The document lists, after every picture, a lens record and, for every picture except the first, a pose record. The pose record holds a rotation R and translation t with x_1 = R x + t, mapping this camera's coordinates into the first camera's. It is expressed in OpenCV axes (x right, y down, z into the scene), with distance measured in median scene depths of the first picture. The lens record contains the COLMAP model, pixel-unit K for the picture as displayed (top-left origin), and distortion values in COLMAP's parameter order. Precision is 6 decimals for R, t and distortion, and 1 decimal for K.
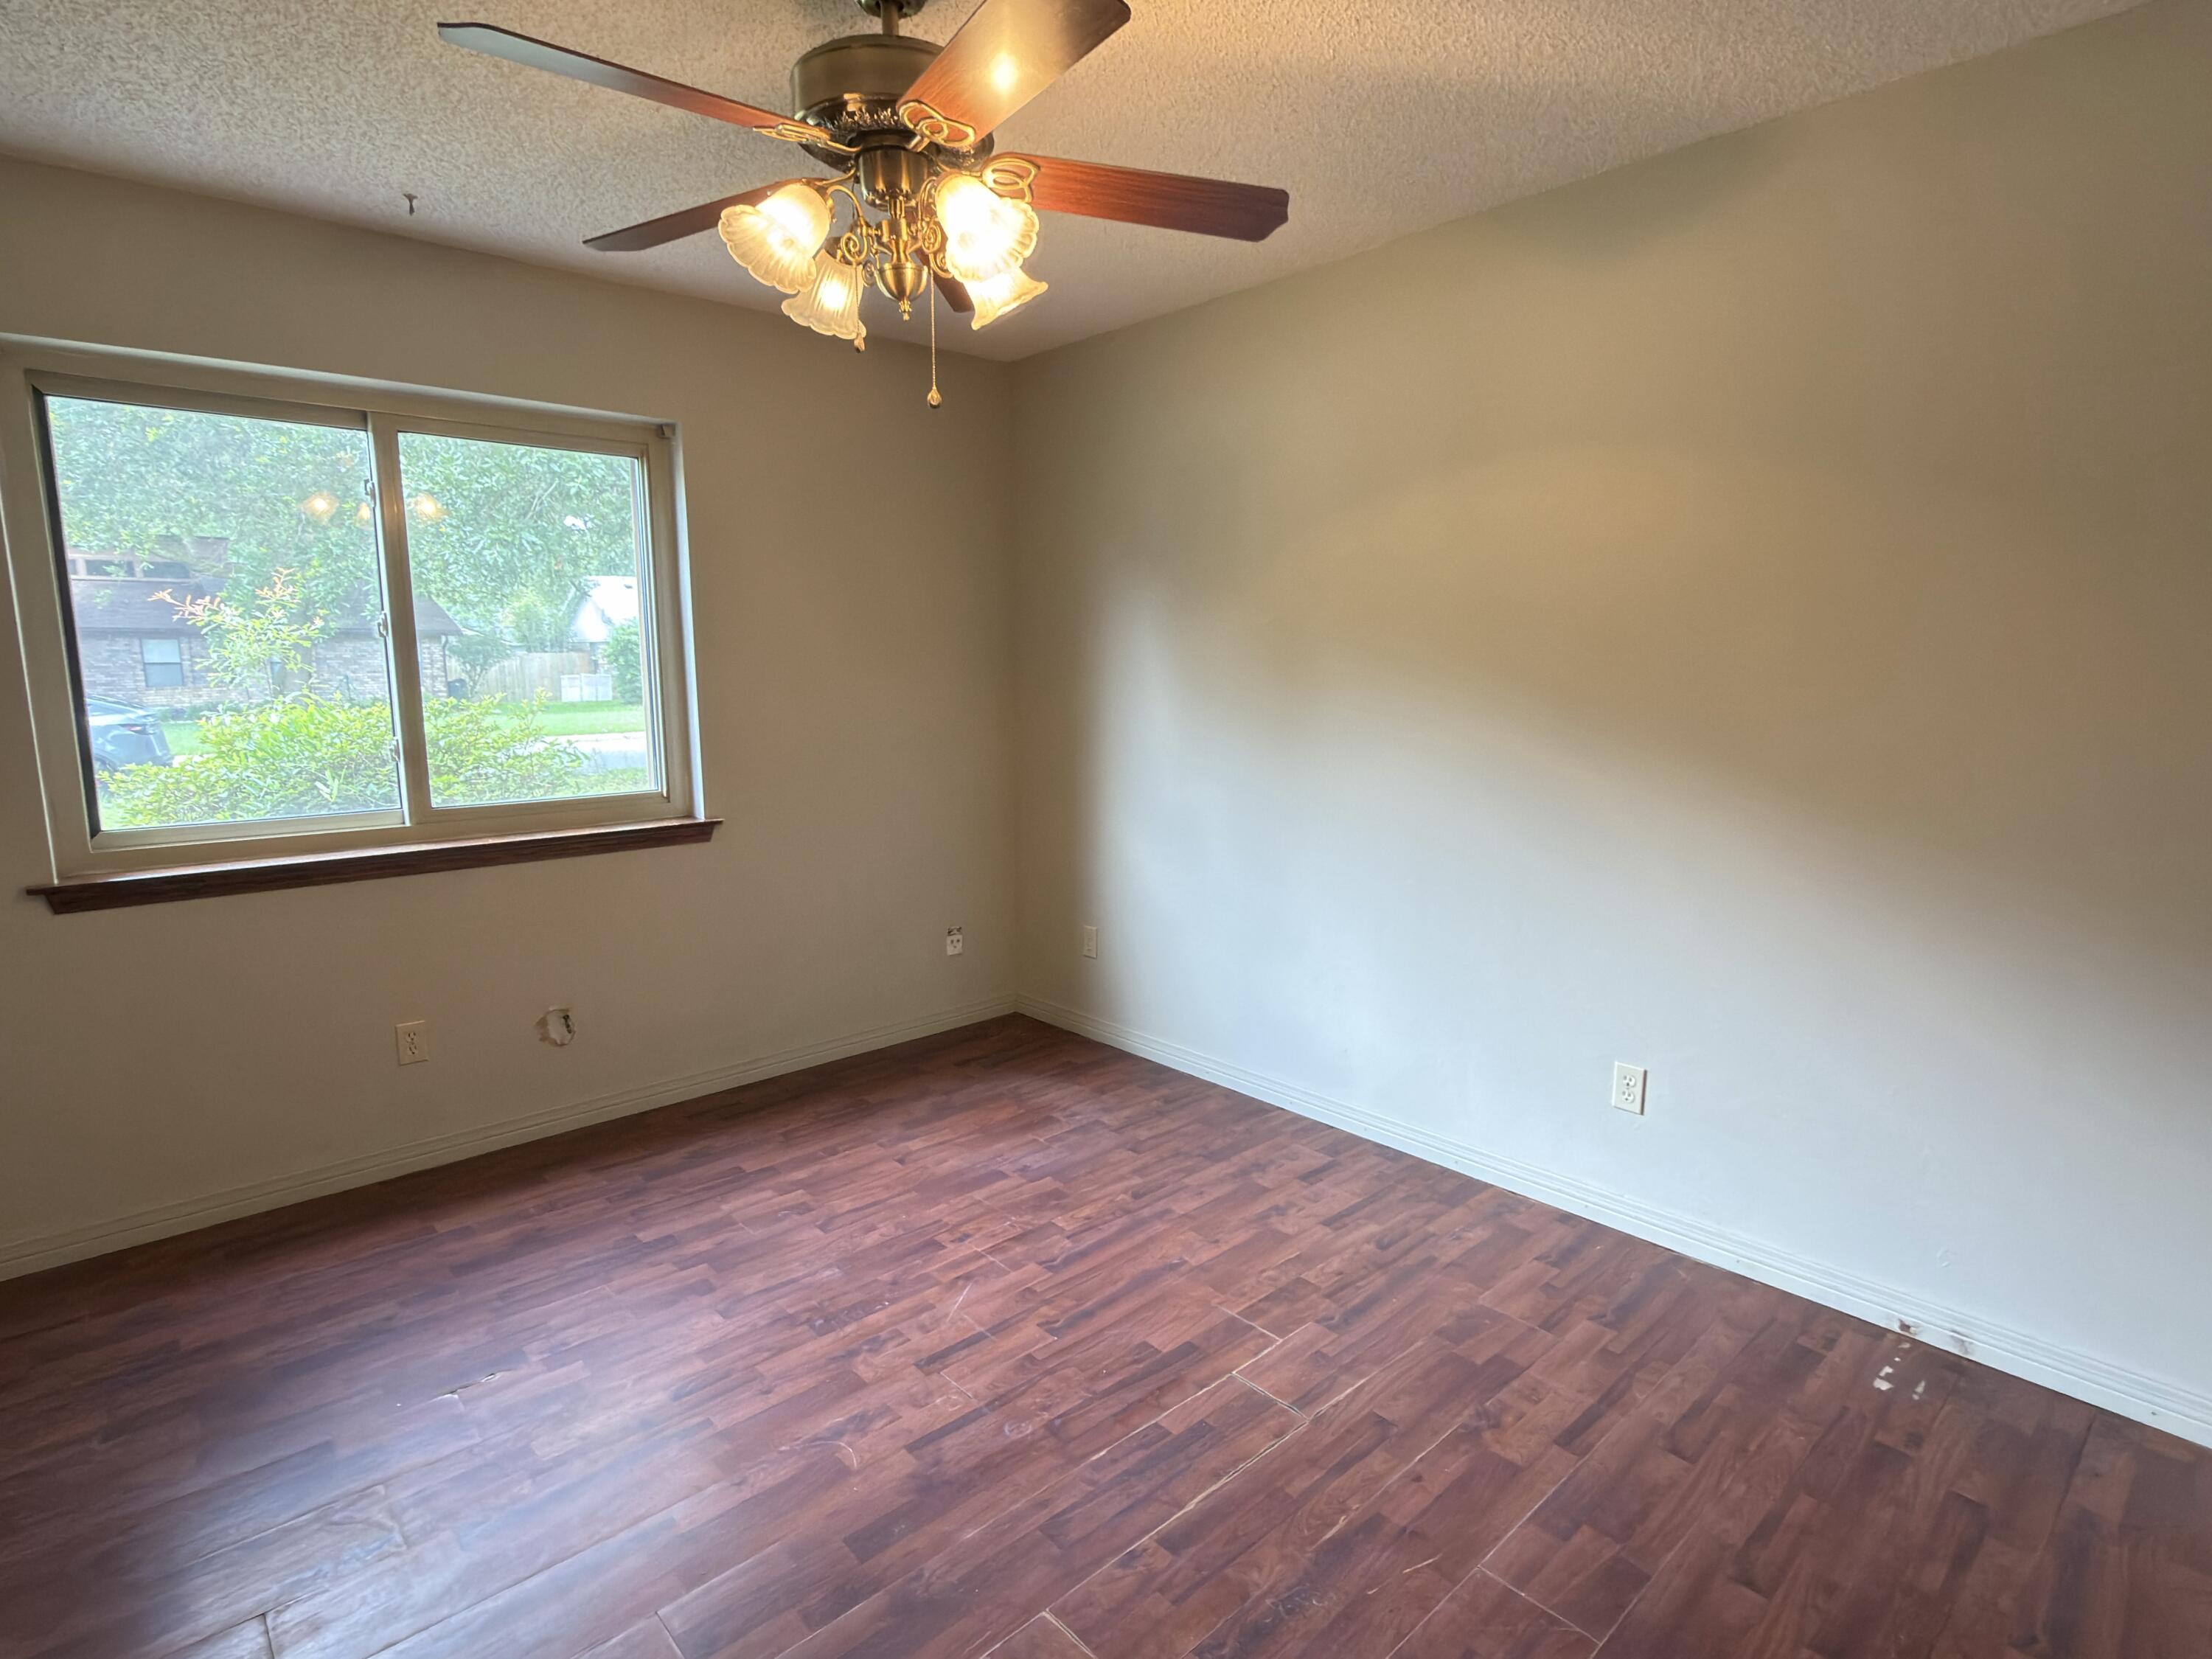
lens RADIAL K [[1150.0, 0, 1108.2], [0, 1150.0, 829.3], [0, 0, 1]] dist [0.000077, 0.000816]
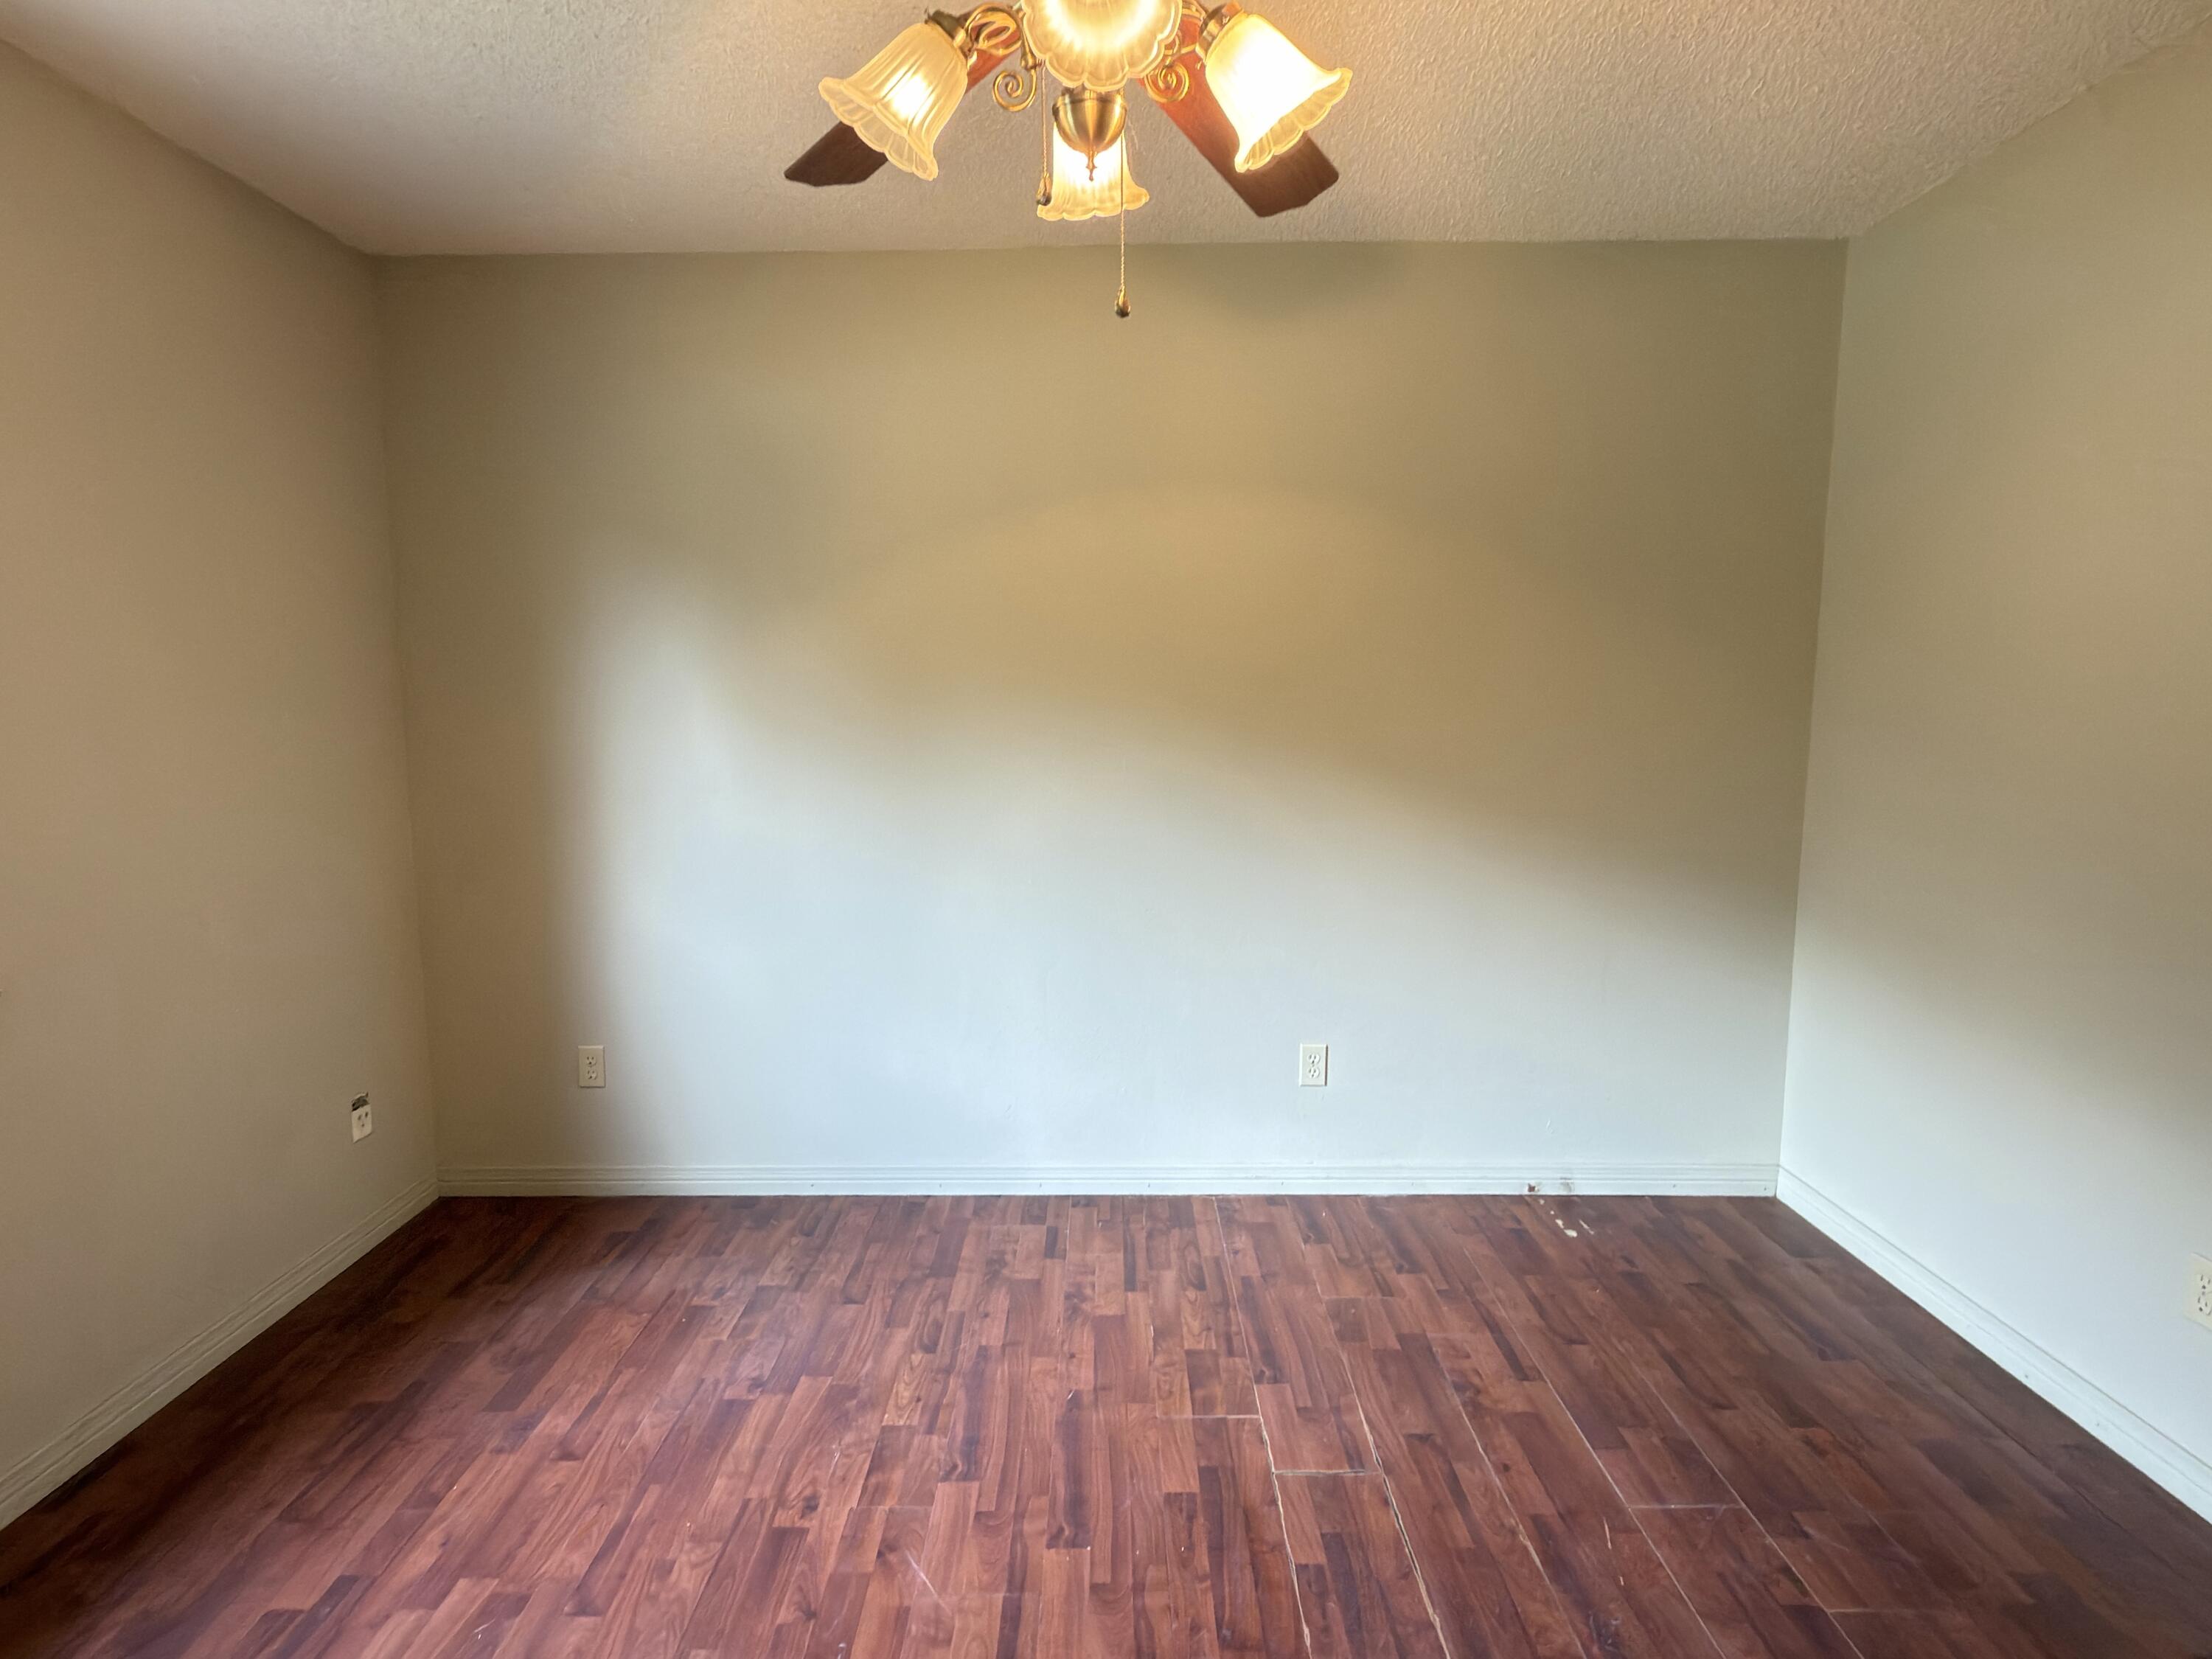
lens RADIAL K [[1150.0, 0, 1097.2], [0, 1150.0, 818.2], [0, 0, 1]] dist [0.000077, 0.000816]
pose [[0.677933, -0.076813, 0.731099, -0.488637], [0.112271, 0.993678, 0.000294, -0.036016], [-0.726500, 0.081882, 0.682271, 0.372755]]
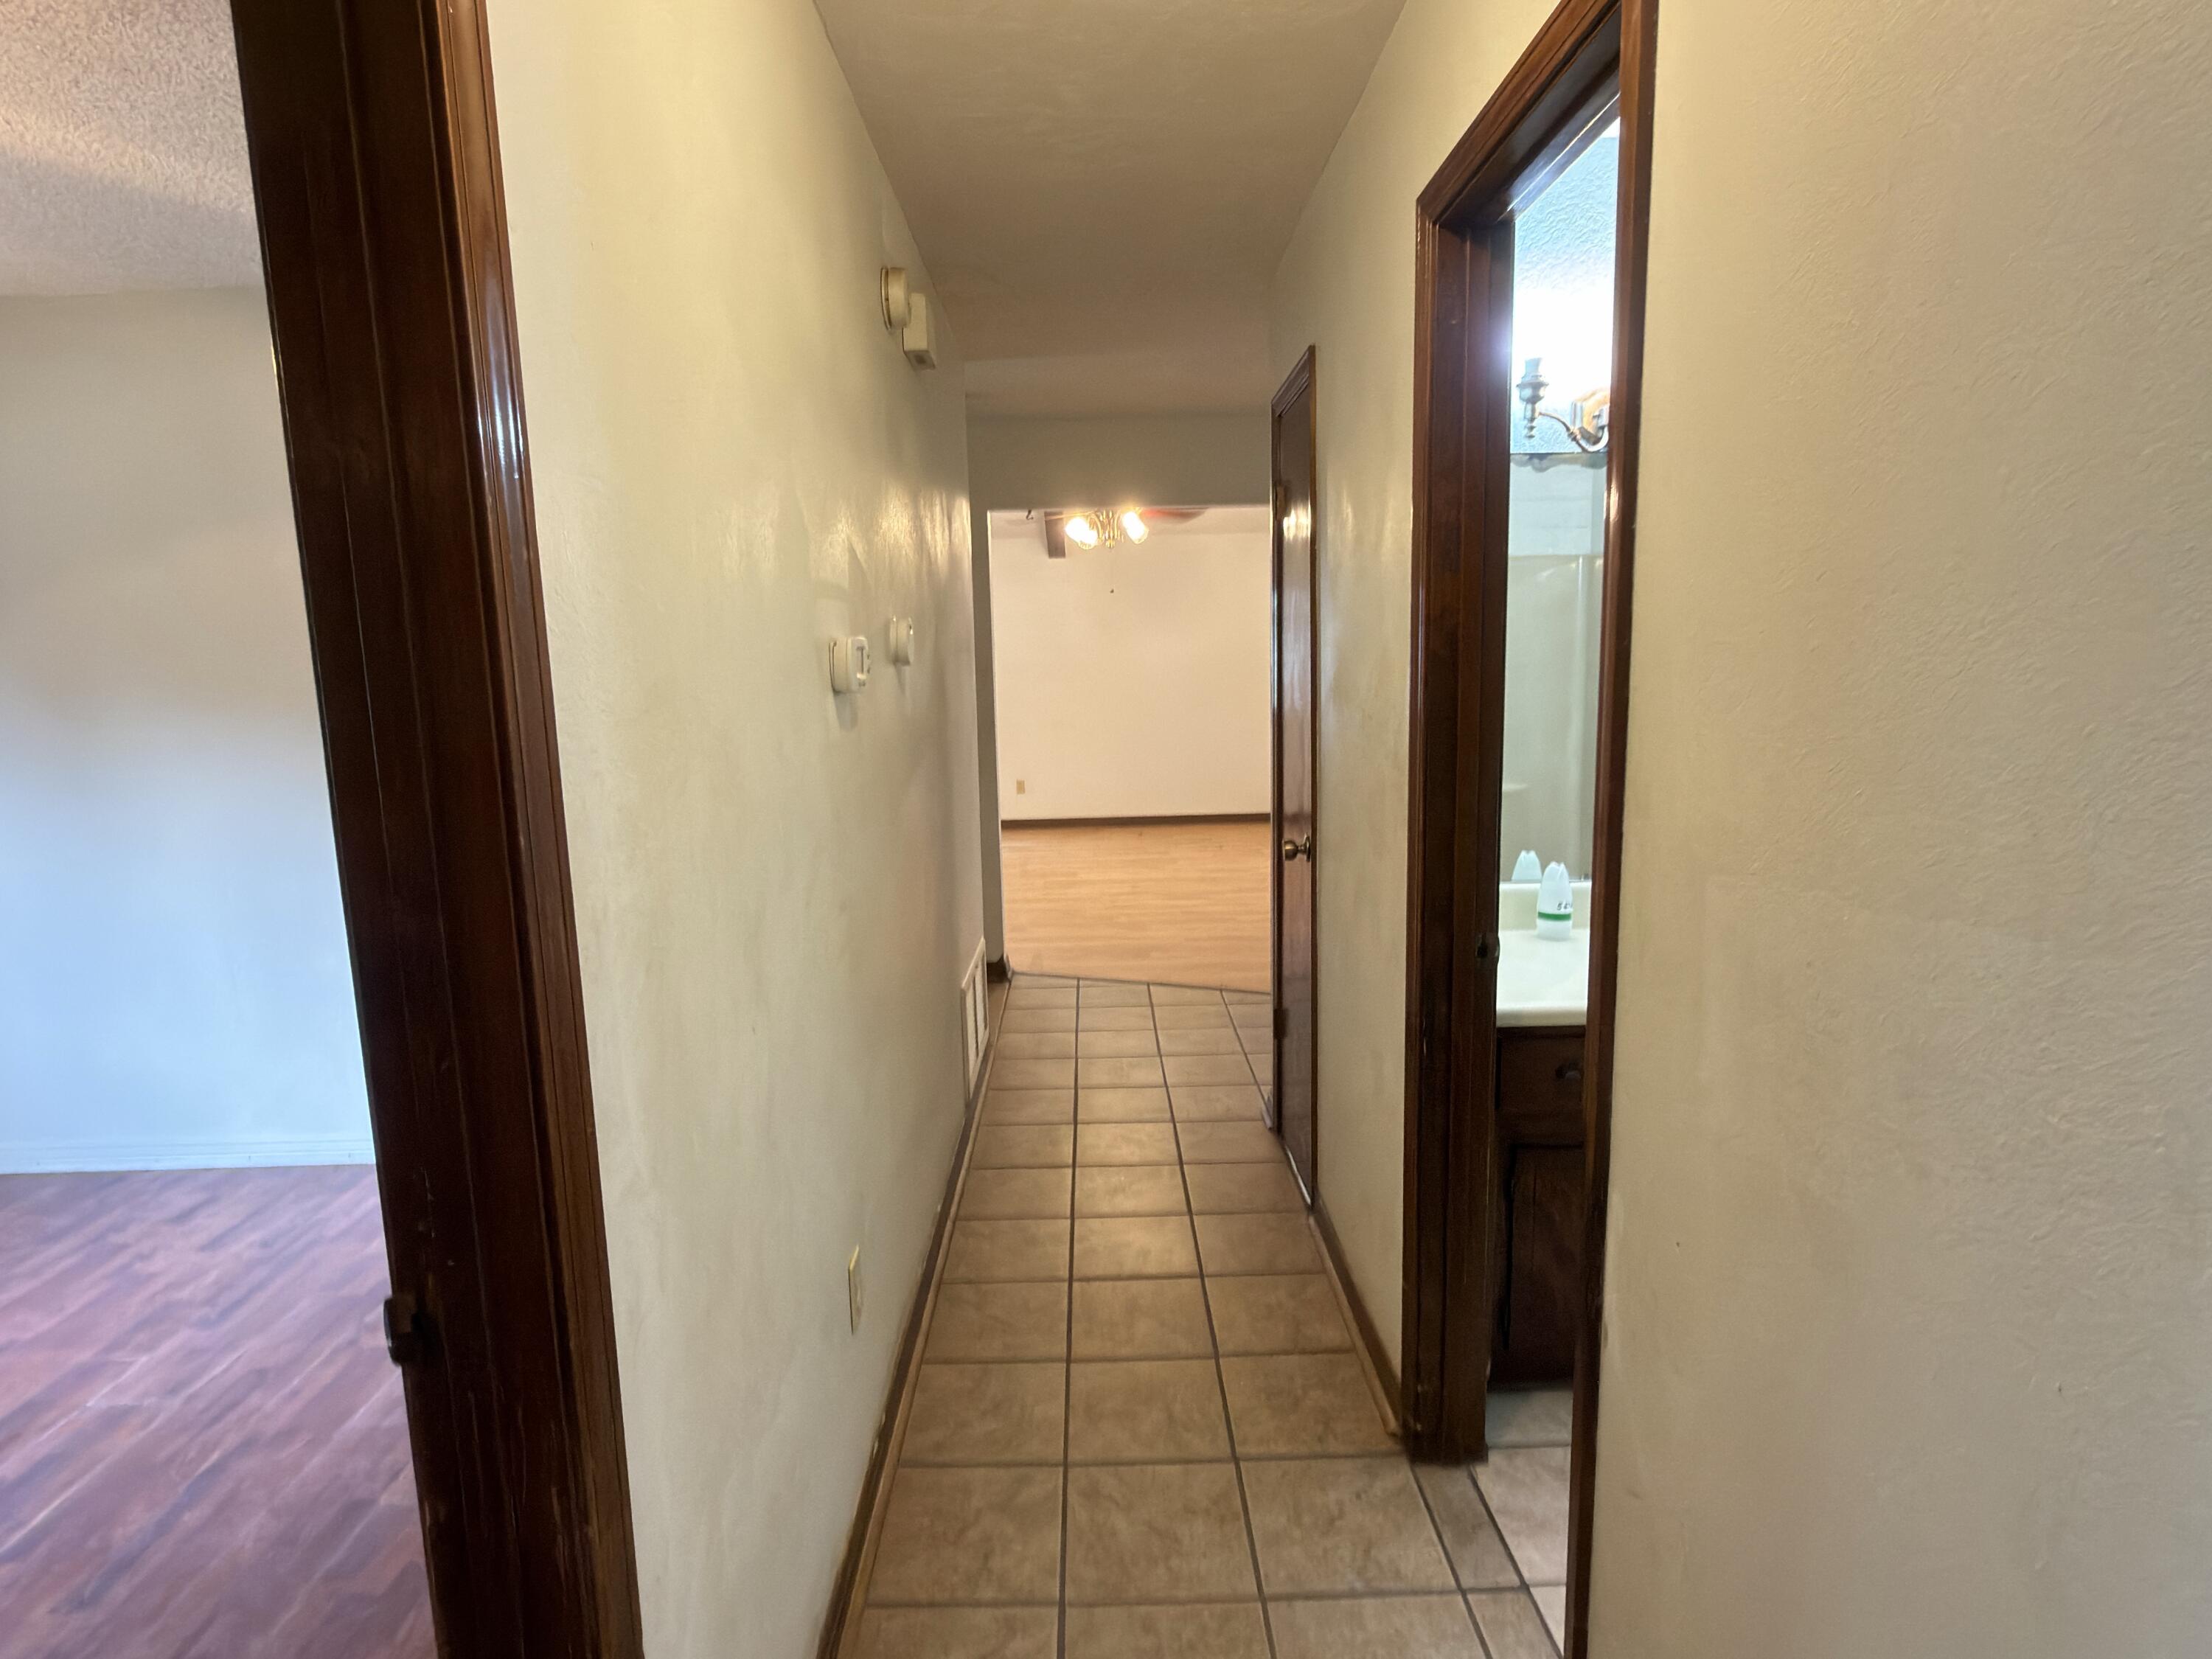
lens RADIAL K [[1150.0, 0, 1115.9], [0, 1150.0, 827.7], [0, 0, 1]] dist [0.000077, 0.000816]
pose [[0.662706, -0.126348, 0.738144, 0.018626], [0.132259, 0.989918, 0.050702, 0.024425], [-0.737108, 0.064026, 0.672735, -0.339240]]
